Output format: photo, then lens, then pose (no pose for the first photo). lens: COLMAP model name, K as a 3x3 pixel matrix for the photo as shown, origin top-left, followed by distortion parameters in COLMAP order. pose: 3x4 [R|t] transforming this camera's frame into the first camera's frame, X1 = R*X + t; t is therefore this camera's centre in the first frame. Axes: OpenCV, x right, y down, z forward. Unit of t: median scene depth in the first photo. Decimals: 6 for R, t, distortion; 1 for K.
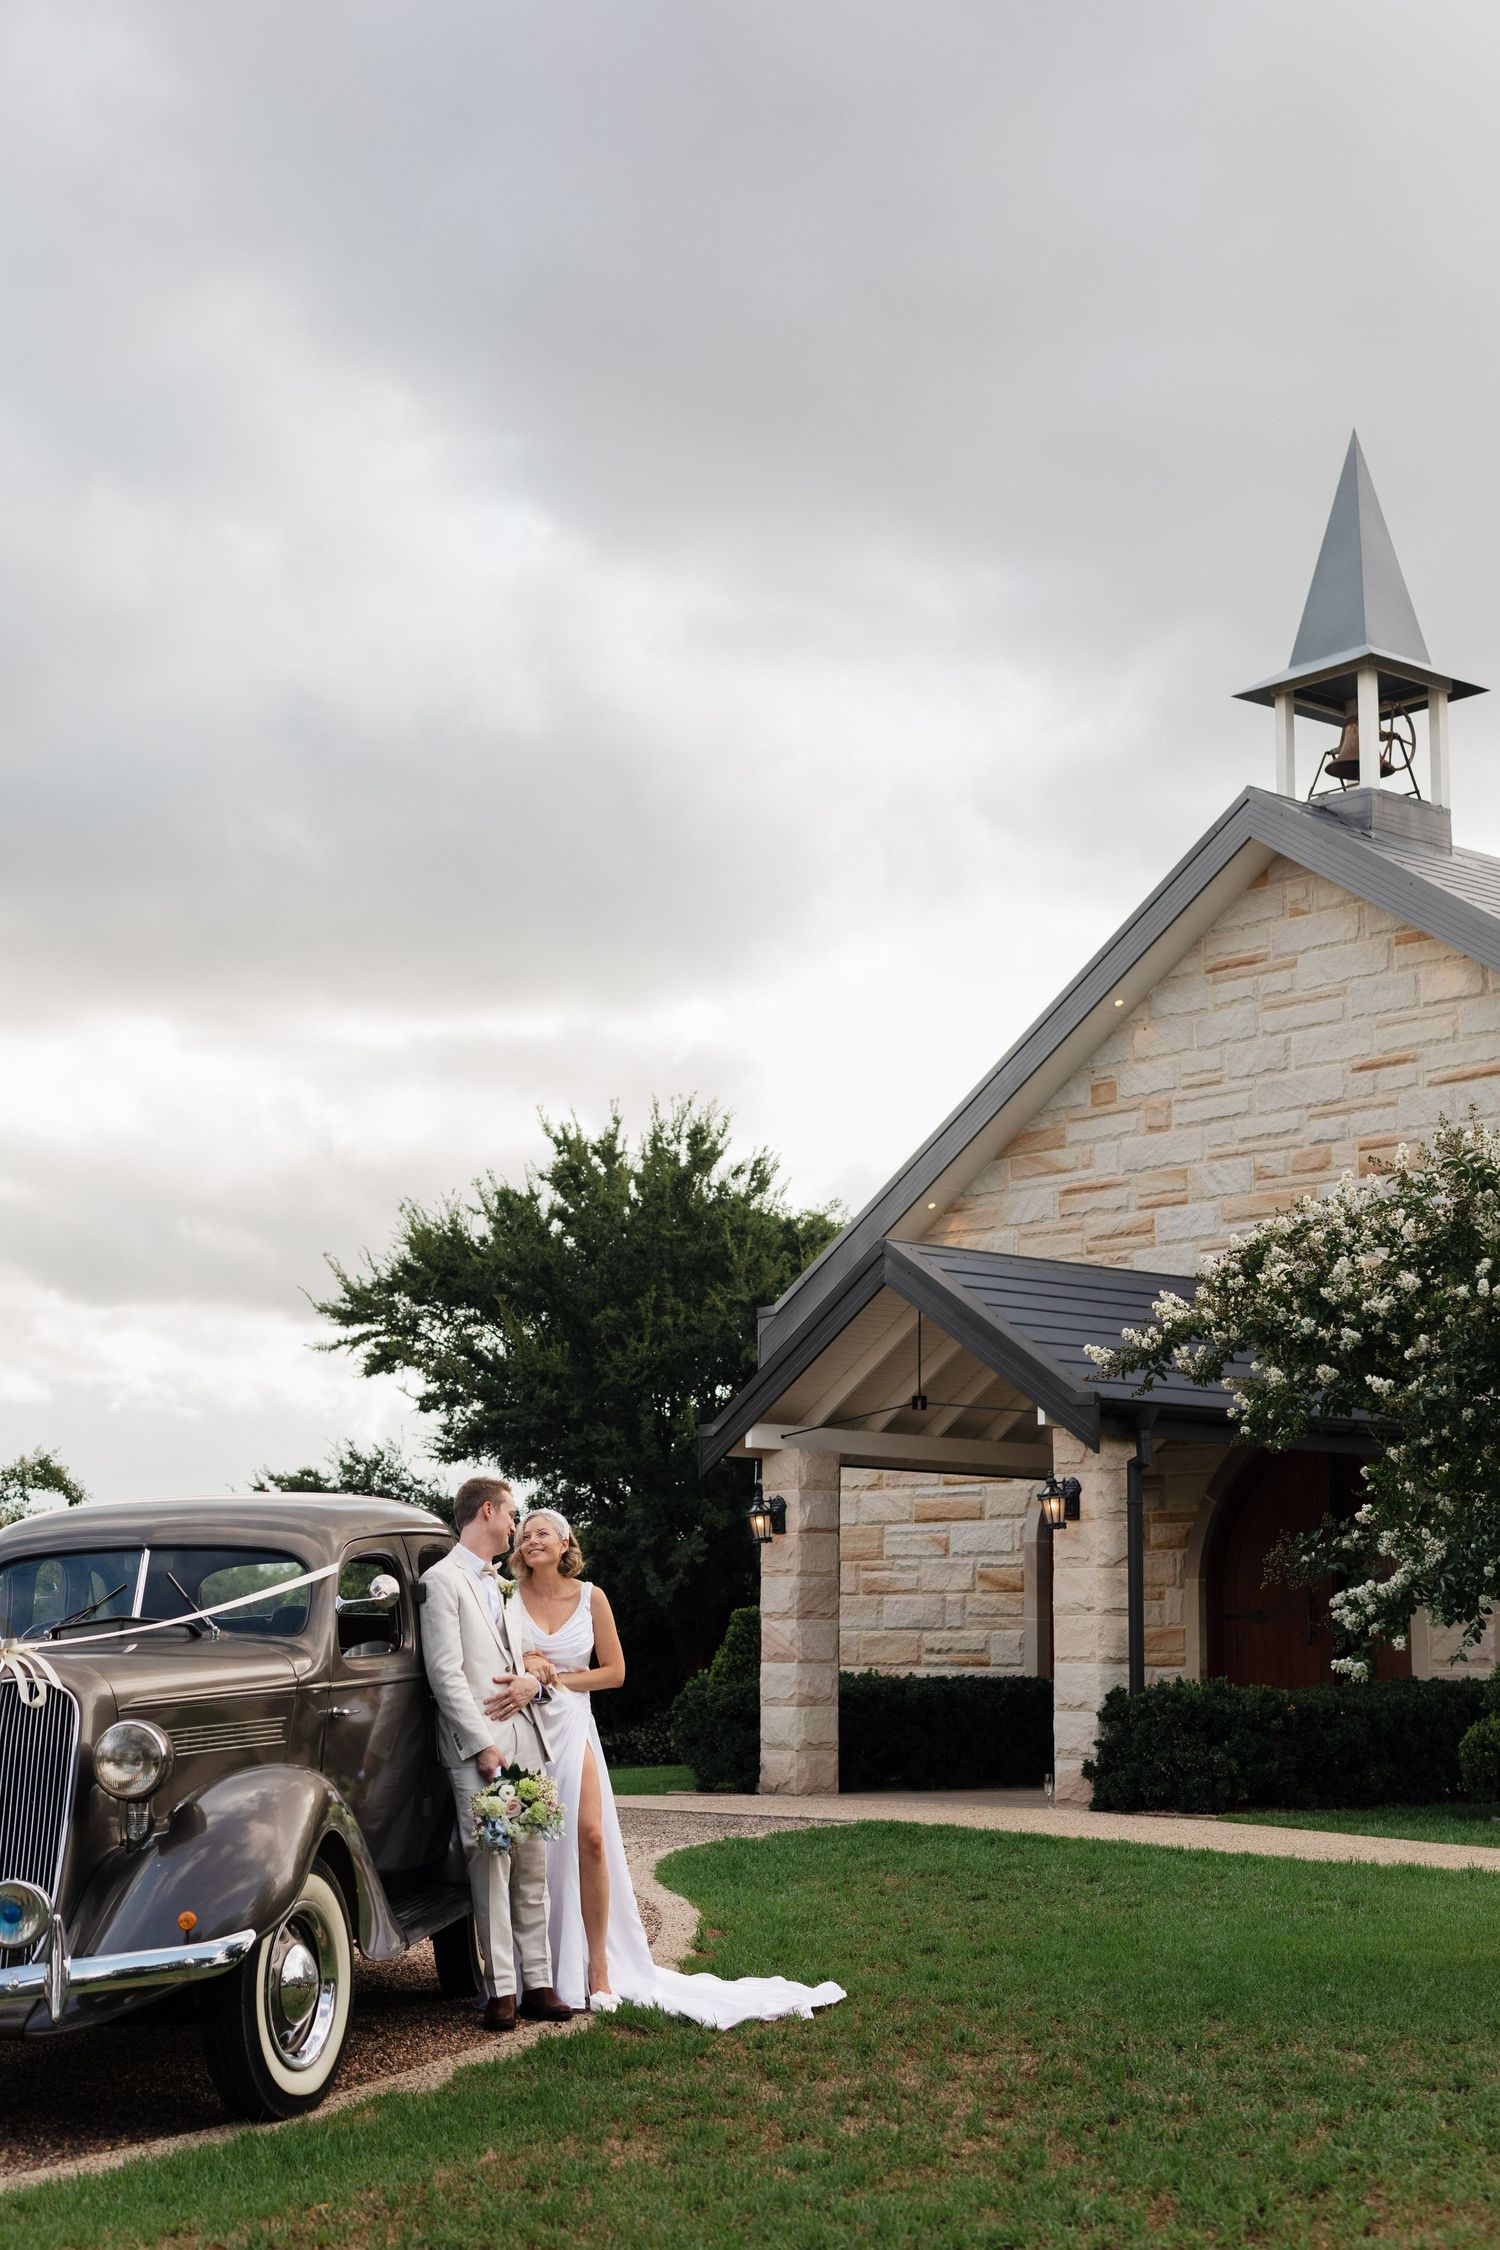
lens RADIAL K [[3230.7, 0, 750.0], [0, 3230.7, 1125.0], [0, 0, 1]] dist [-0.028332, -0.063004]
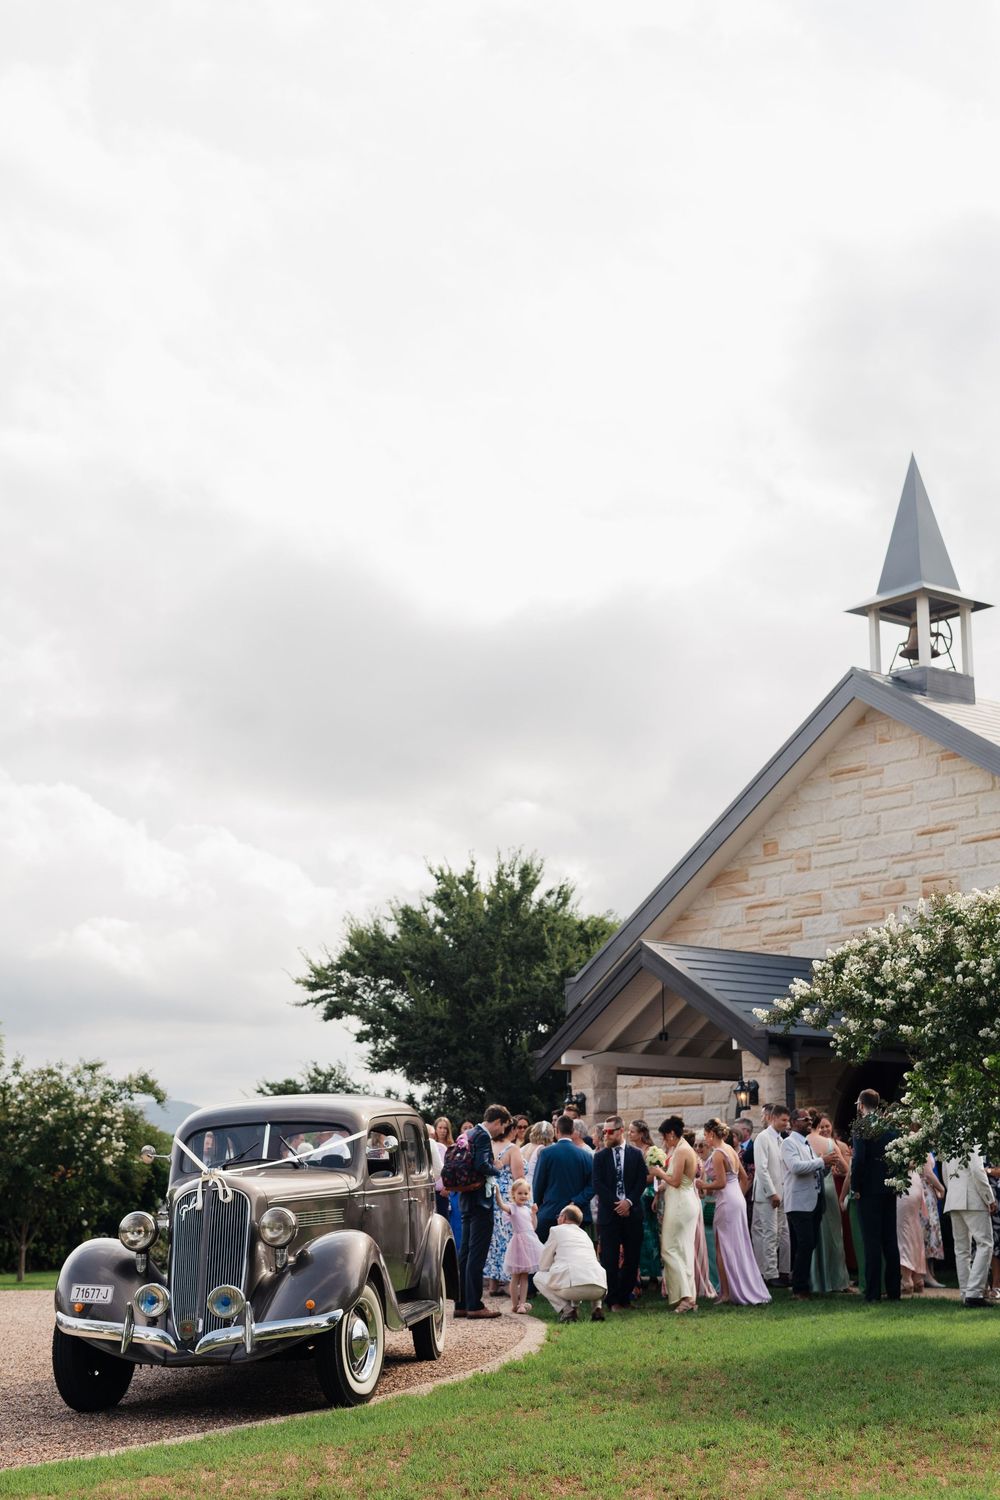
lens RADIAL K [[2153.8, 0, 500.0], [0, 2153.8, 750.0], [0, 0, 1]] dist [-0.028332, -0.063004]
pose [[0.999662, -0.015061, -0.021200, -0.006604], [0.014117, 0.998933, -0.043964, -0.014241], [0.021840, 0.043650, 0.998808, -0.124308]]
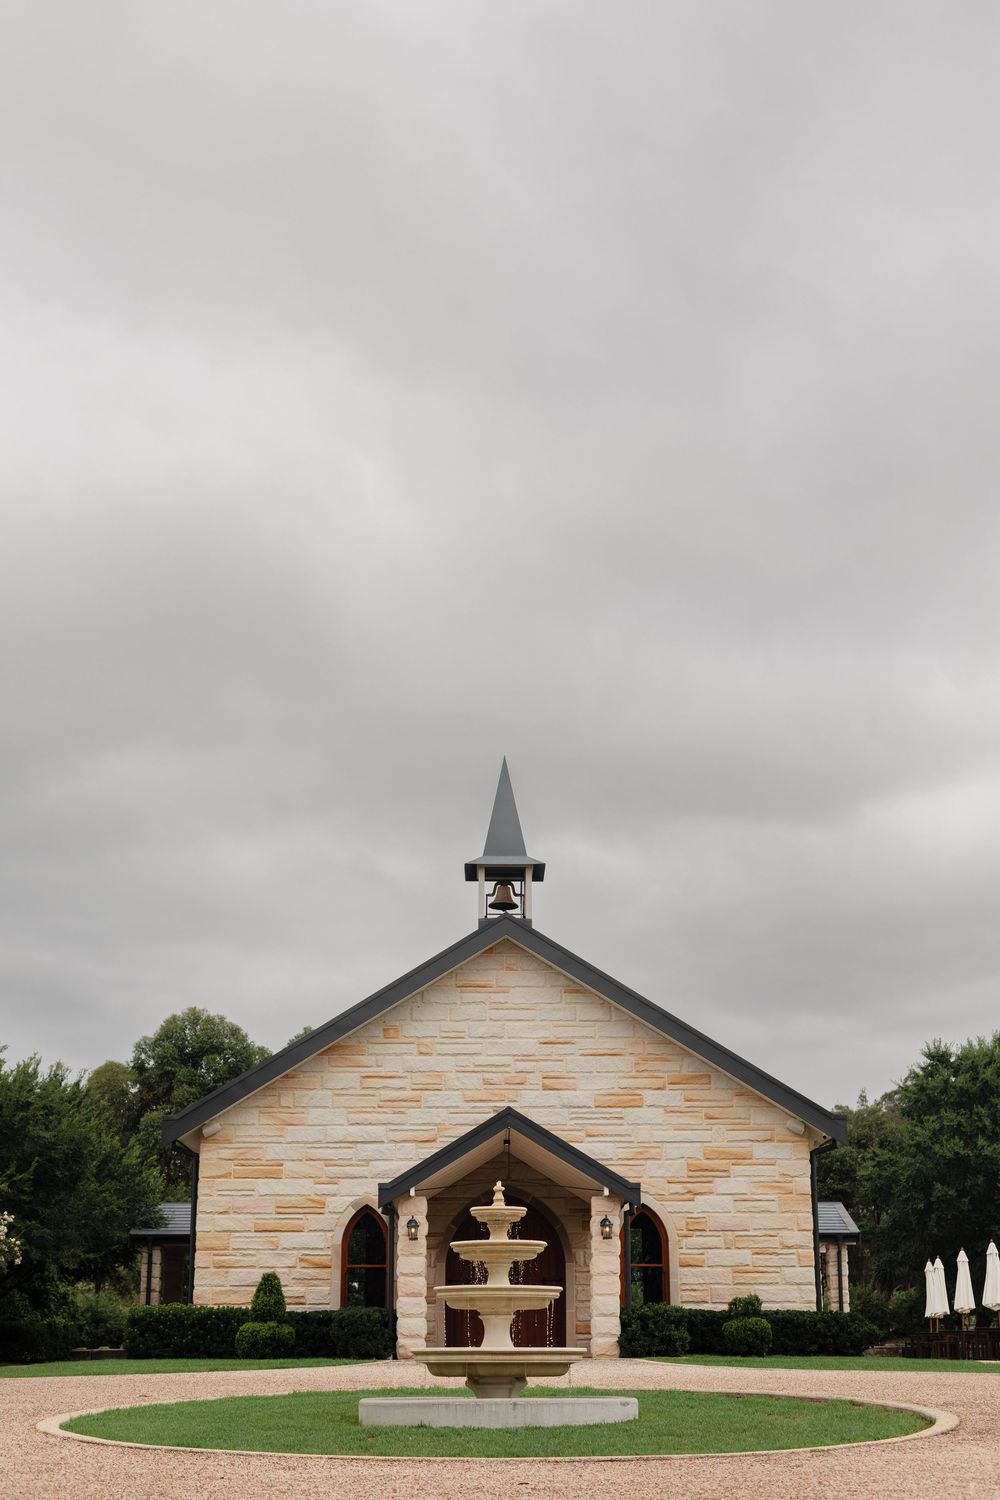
lens RADIAL K [[2153.8, 0, 500.0], [0, 2153.8, 750.0], [0, 0, 1]] dist [-0.028332, -0.063004]
pose [[0.597116, 0.211098, 0.773880, -1.029568], [-0.124190, 0.977447, -0.170804, 0.043138], [-0.792483, 0.005882, 0.609866, 0.071908]]
